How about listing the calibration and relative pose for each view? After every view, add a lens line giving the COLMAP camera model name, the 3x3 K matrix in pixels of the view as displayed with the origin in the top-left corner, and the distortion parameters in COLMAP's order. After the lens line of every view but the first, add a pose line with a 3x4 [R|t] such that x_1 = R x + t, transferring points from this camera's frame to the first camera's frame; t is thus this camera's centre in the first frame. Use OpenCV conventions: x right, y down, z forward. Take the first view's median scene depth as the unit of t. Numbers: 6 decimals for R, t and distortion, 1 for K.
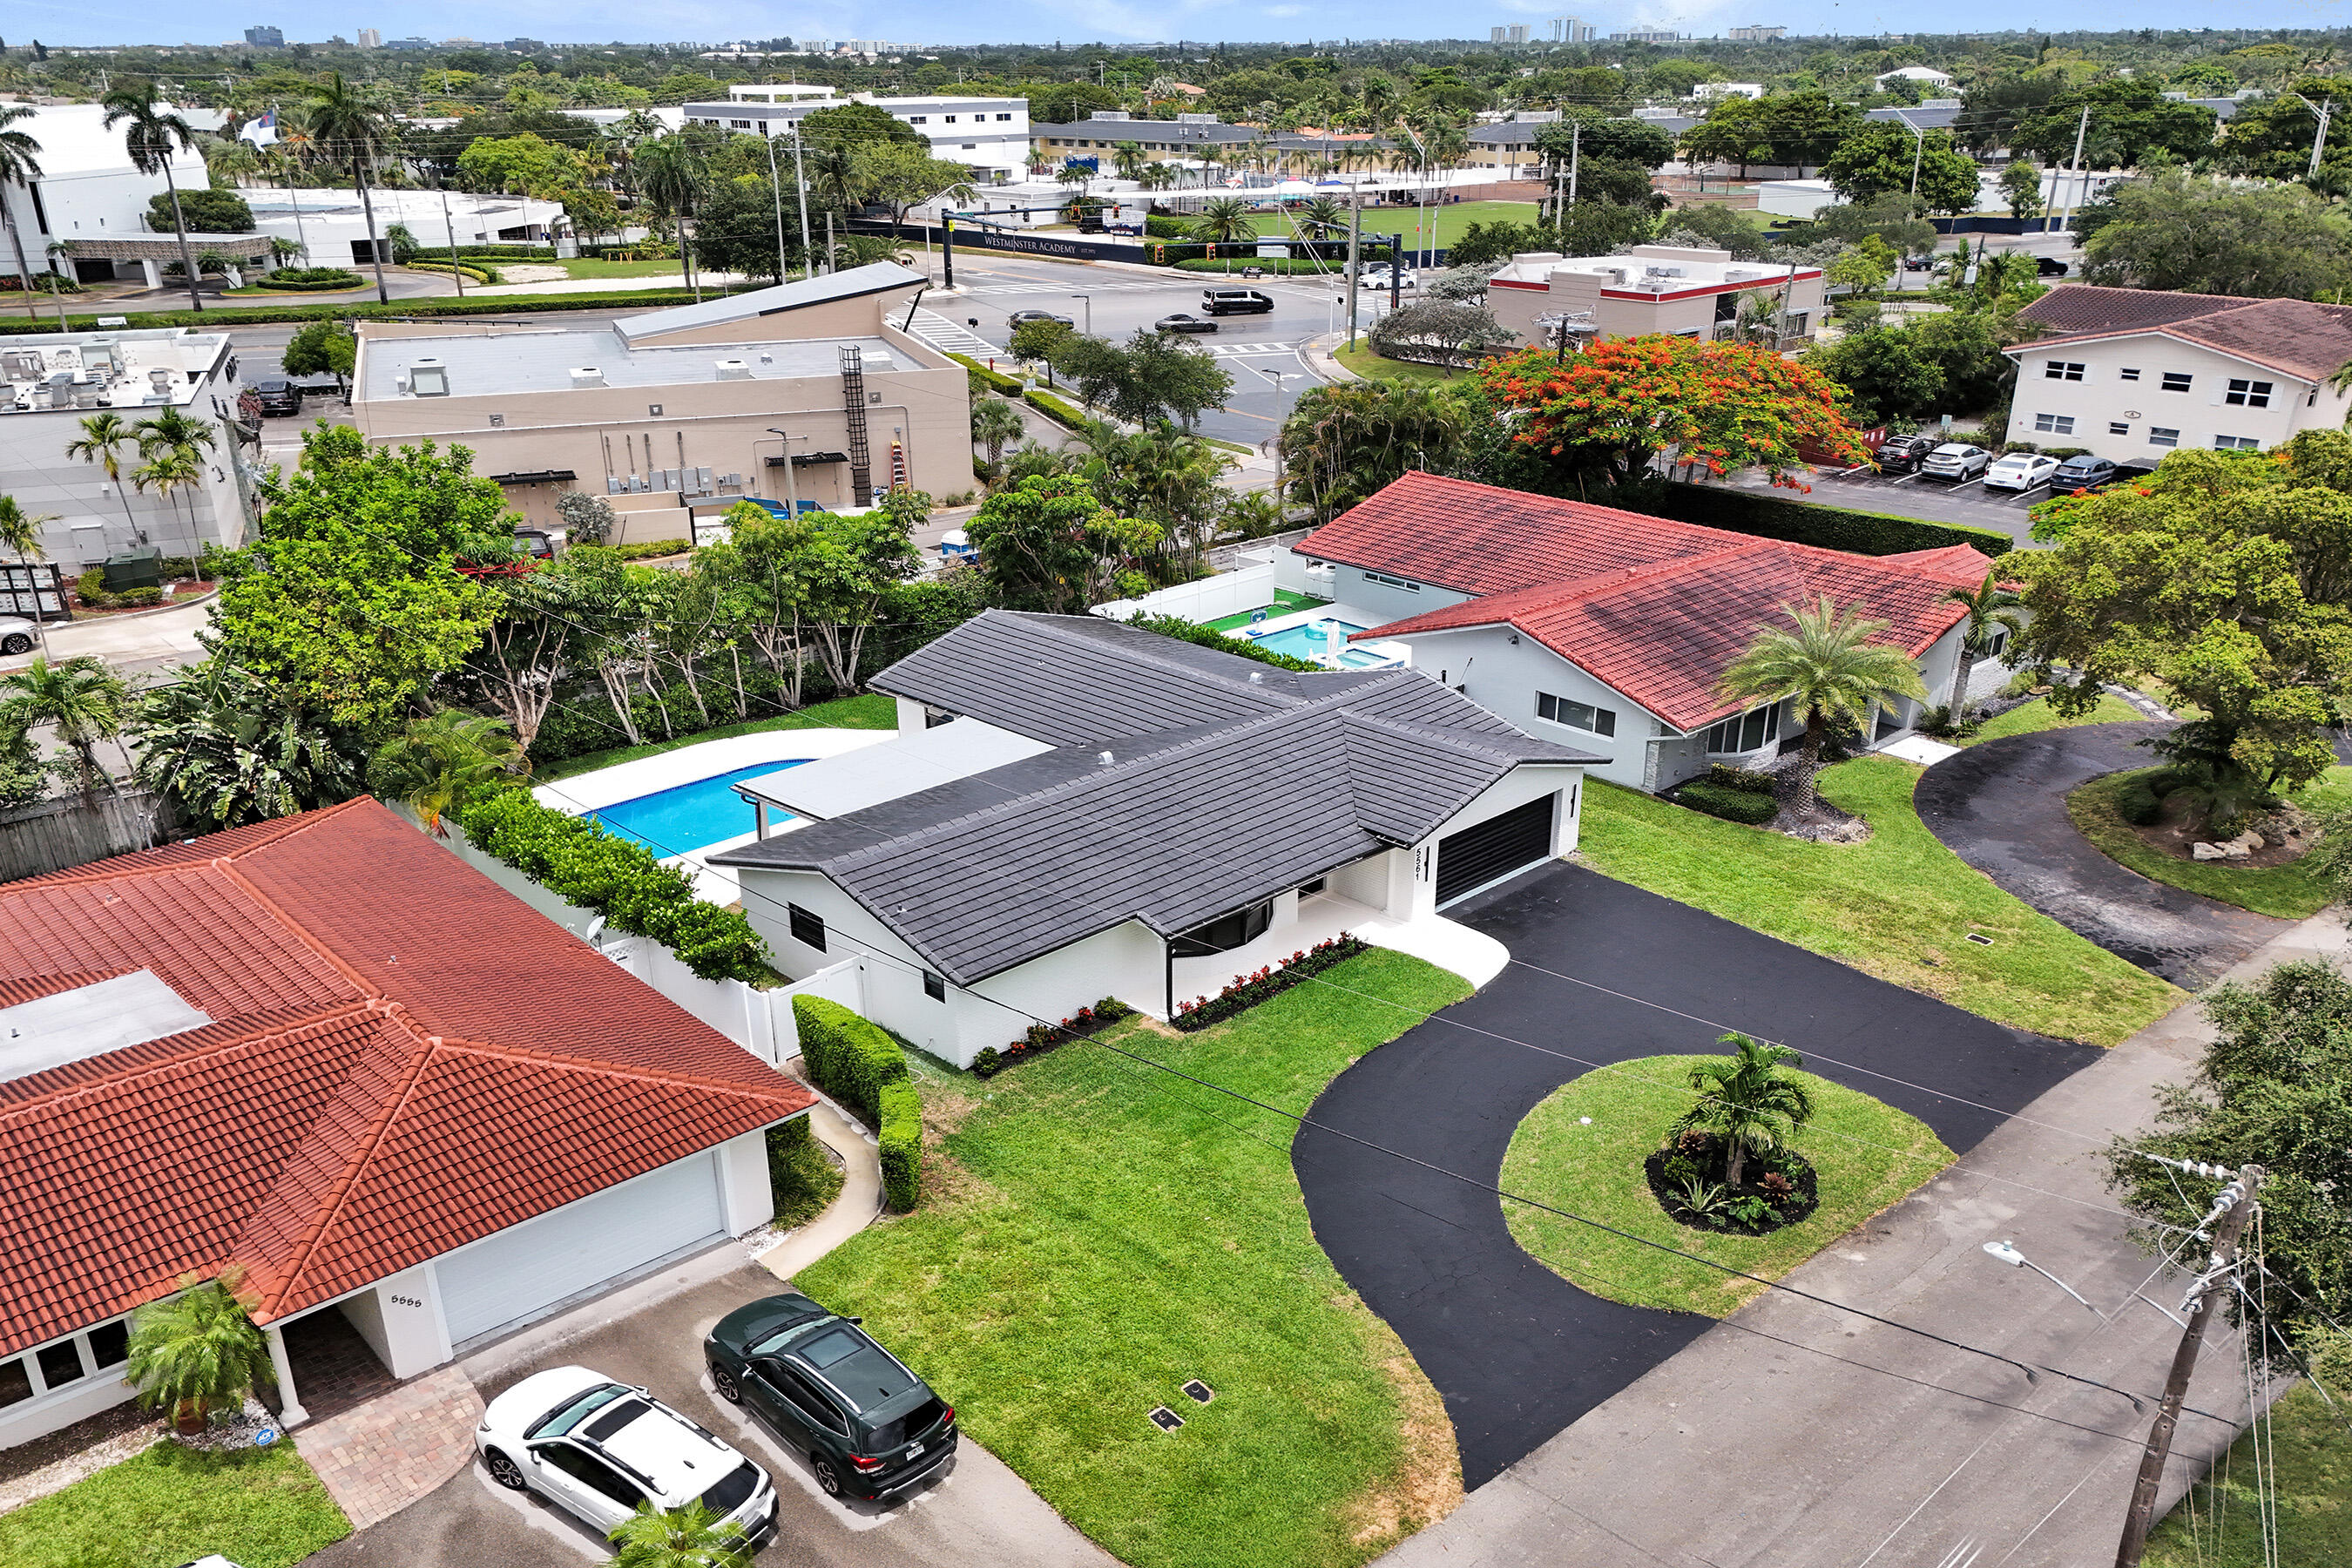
lens RADIAL K [[1936.8, 0, 1176.0], [0, 1936.8, 784.0], [0, 0, 1]] dist [0.086041, -0.007605]
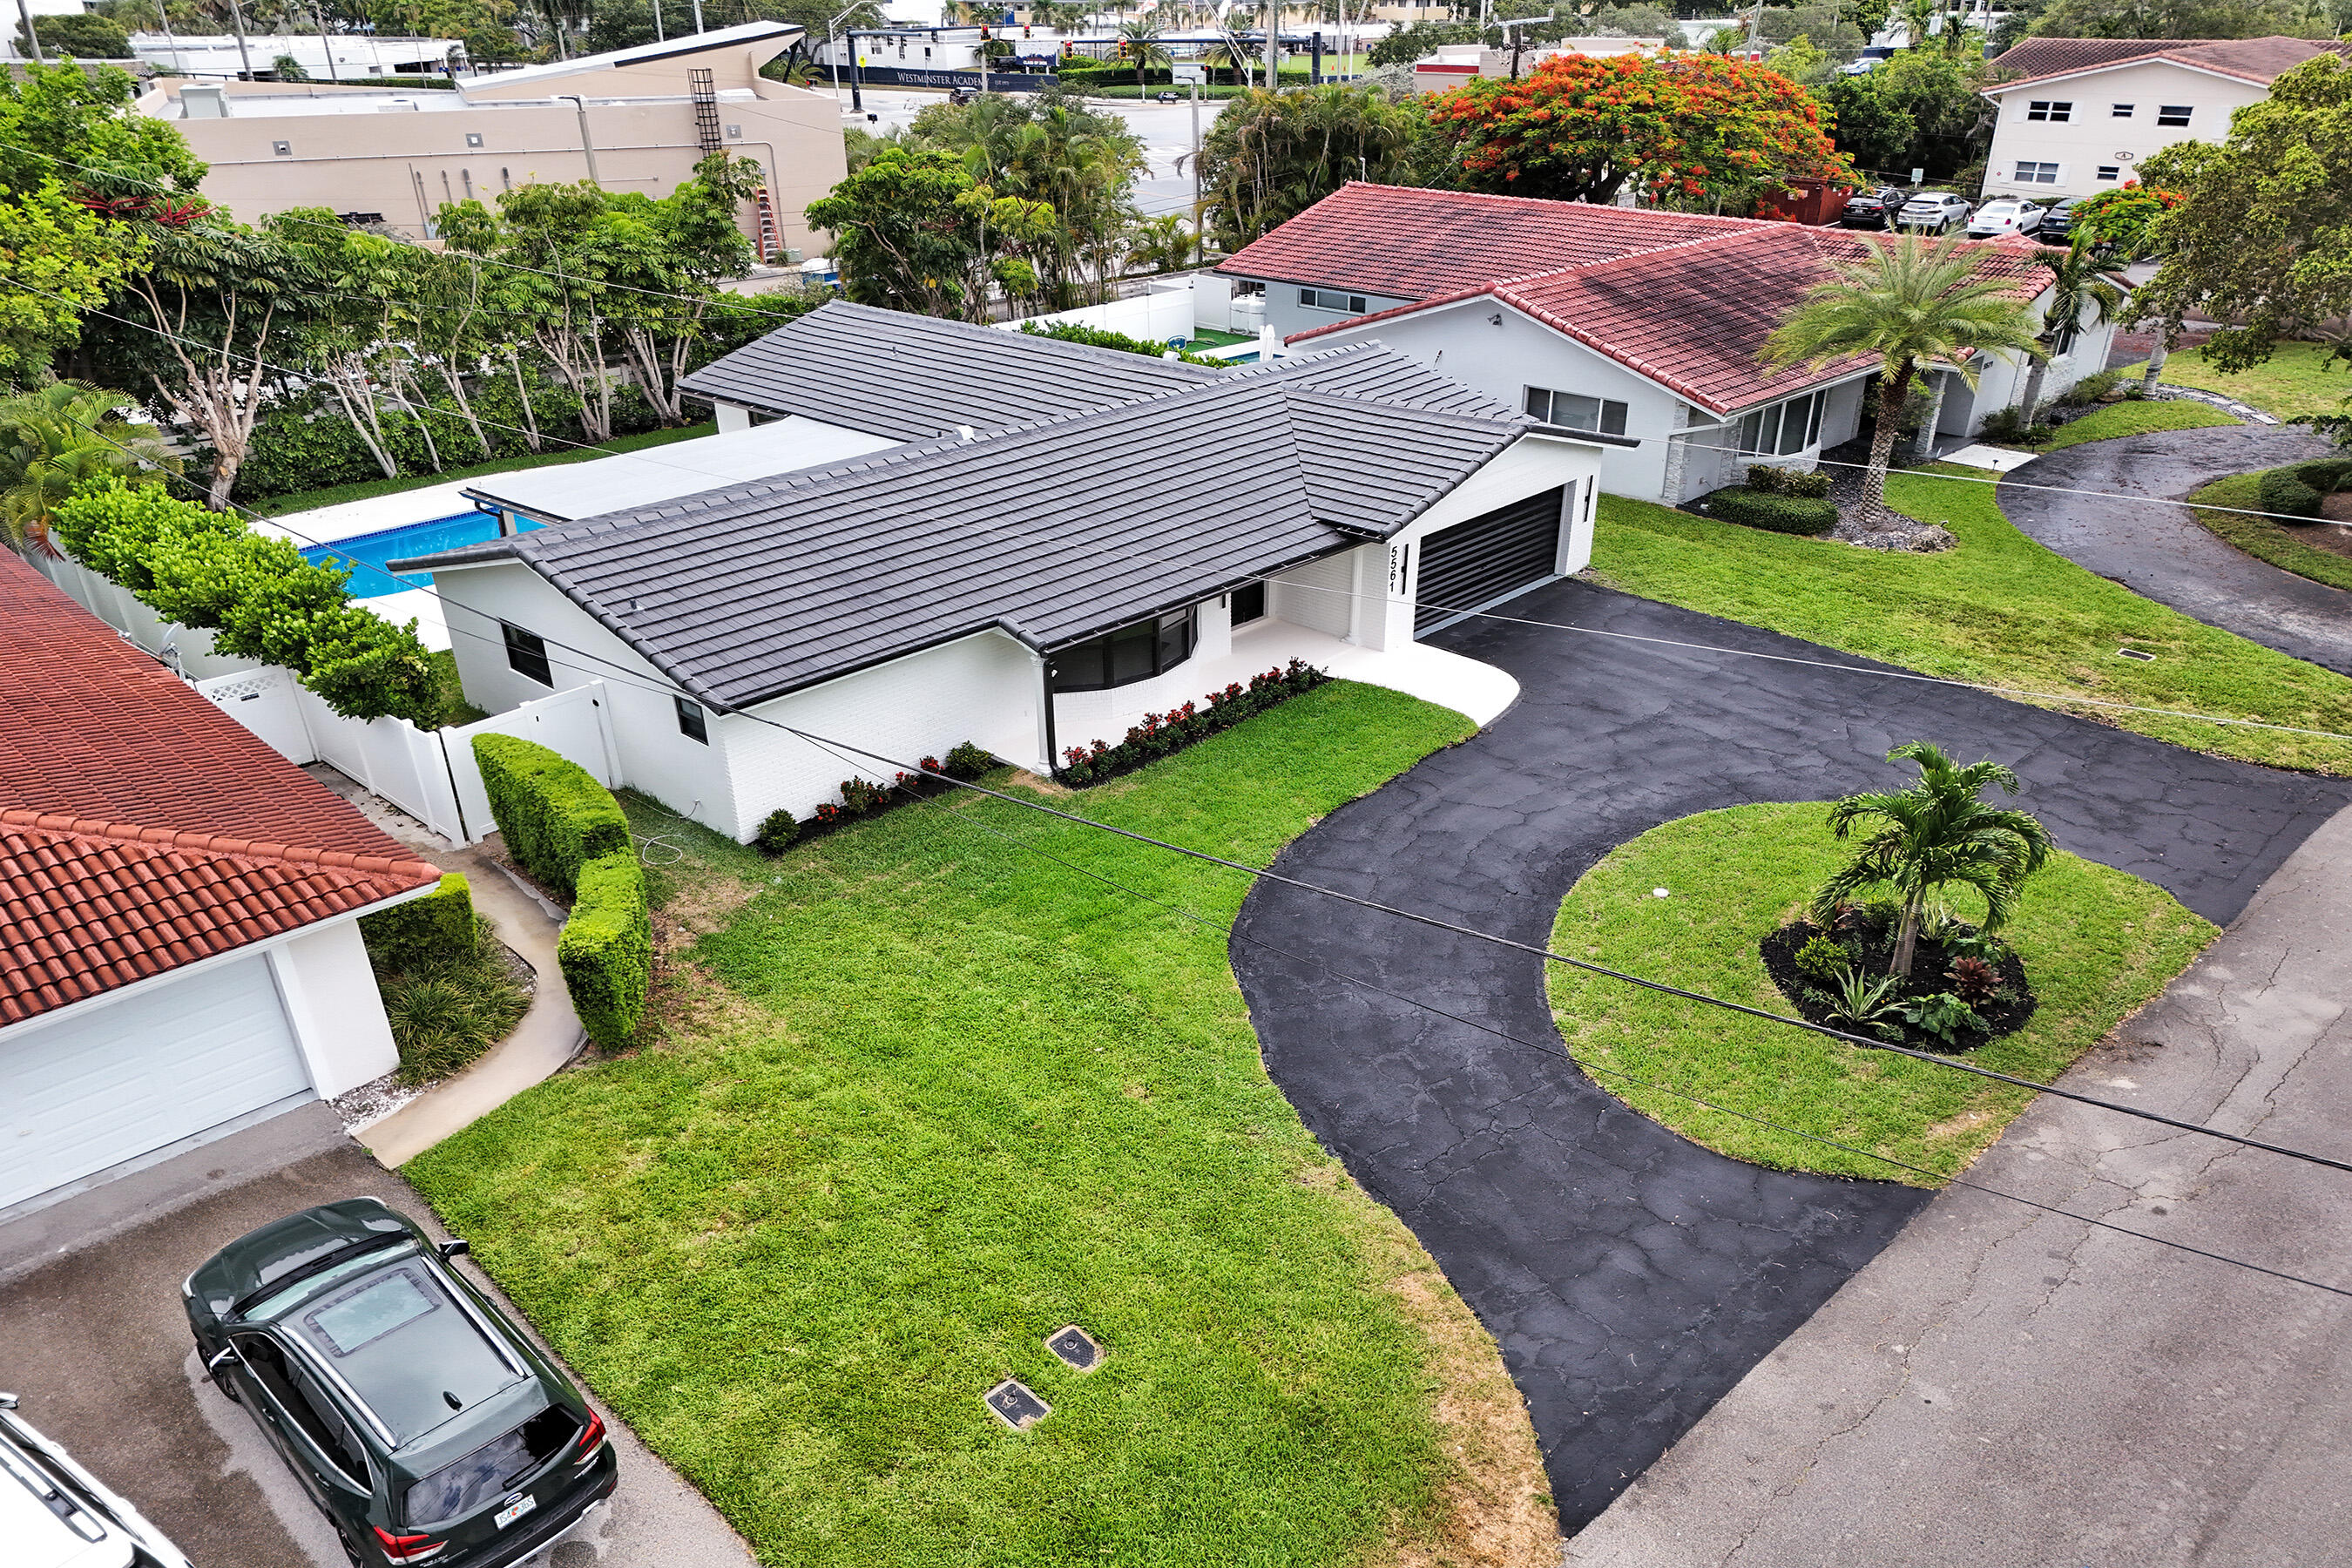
lens RADIAL K [[1771.0, 0, 1126.1], [0, 1771.0, 758.1], [0, 0, 1]] dist [0.057809, 0.002115]
pose [[0.999689, -0.024282, 0.005665, 0.019036], [0.023912, 0.998026, 0.058074, 0.075008], [-0.007064, -0.057920, 0.998296, 0.338313]]
